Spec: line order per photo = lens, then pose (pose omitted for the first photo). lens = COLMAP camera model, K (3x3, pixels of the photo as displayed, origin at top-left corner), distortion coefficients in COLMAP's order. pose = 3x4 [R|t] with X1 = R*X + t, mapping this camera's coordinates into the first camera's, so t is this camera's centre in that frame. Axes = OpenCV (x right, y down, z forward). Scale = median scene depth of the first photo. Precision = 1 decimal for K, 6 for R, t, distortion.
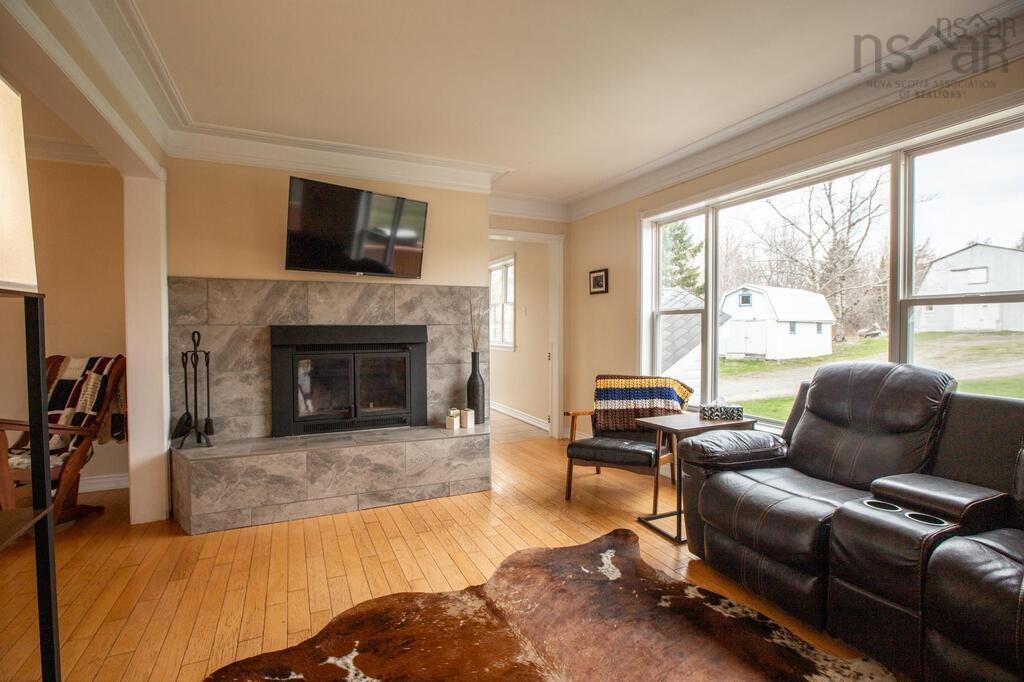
lens RADIAL K [[467.8, 0, 516.4], [0, 467.8, 339.4], [0, 0, 1]] dist [-0.029587, 0.000582]
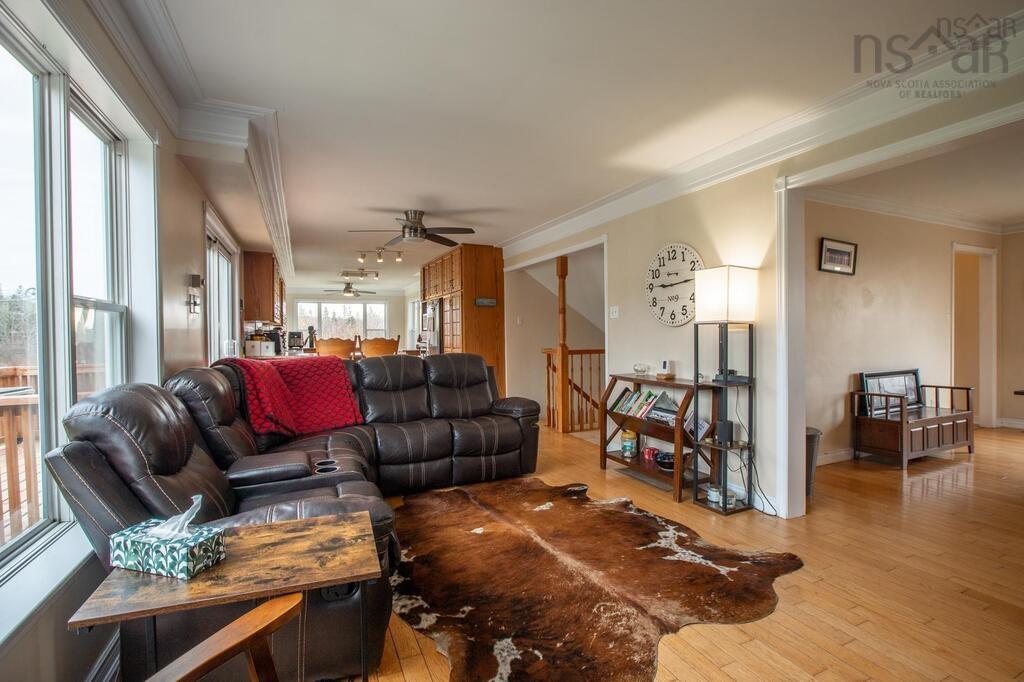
lens RADIAL K [[467.8, 0, 516.4], [0, 467.8, 339.4], [0, 0, 1]] dist [-0.029587, 0.000582]
pose [[-0.999707, 0.007158, 0.023123, 0.184266], [0.008017, 0.999272, 0.037299, -0.049590], [-0.022839, 0.037474, -0.999037, 1.956637]]
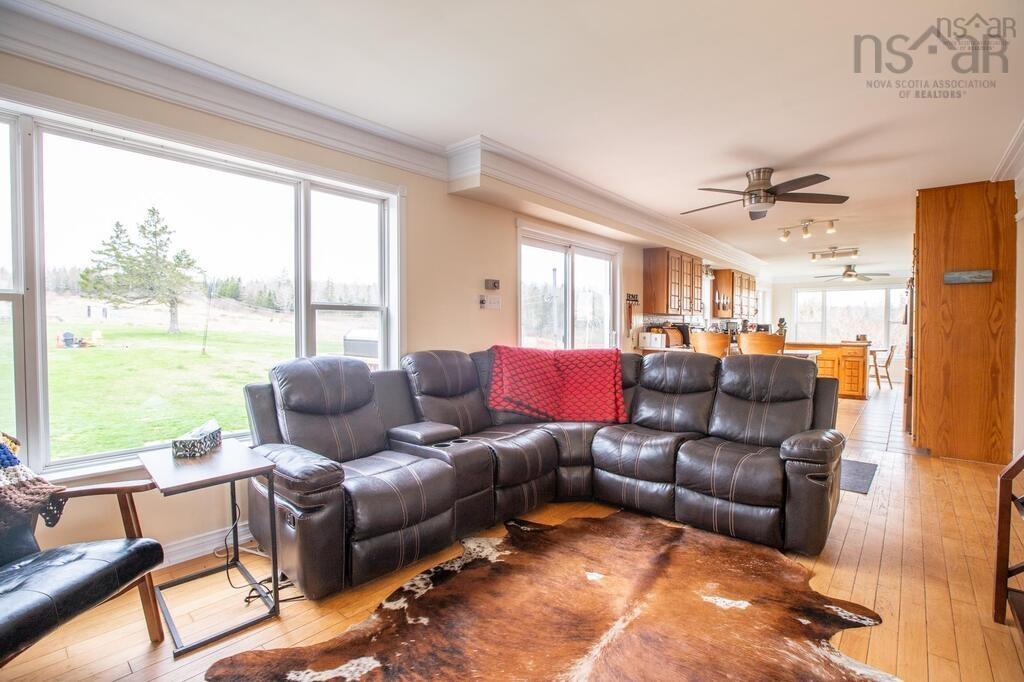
lens RADIAL K [[467.8, 0, 516.4], [0, 467.8, 339.4], [0, 0, 1]] dist [-0.029587, 0.000582]
pose [[-0.398330, -0.024856, 0.916905, -0.596646], [0.019835, 0.999166, 0.035703, -0.030257], [-0.917027, 0.032409, -0.397505, 1.167232]]
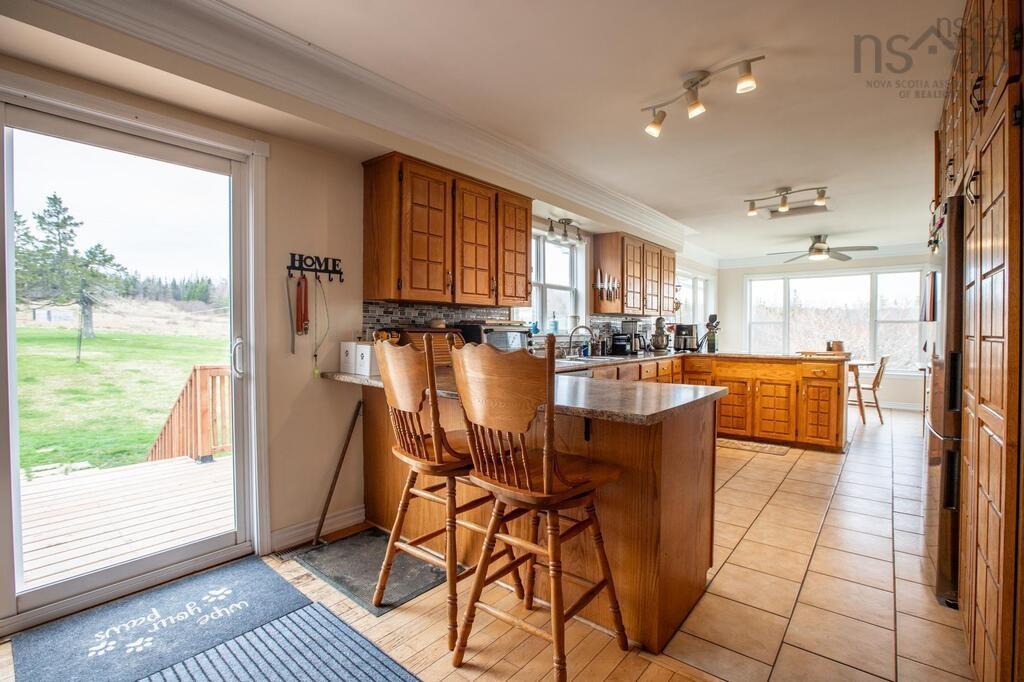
lens RADIAL K [[481.0, 0, 512.0], [0, 481.0, 341.0], [0, 0, 1]] dist [-0.034766, 0.000080]
pose [[-0.428549, -0.021265, 0.903268, 0.389781], [0.022301, 0.999169, 0.034103, 0.009068], [-0.903243, 0.034758, -0.427719, -0.635433]]
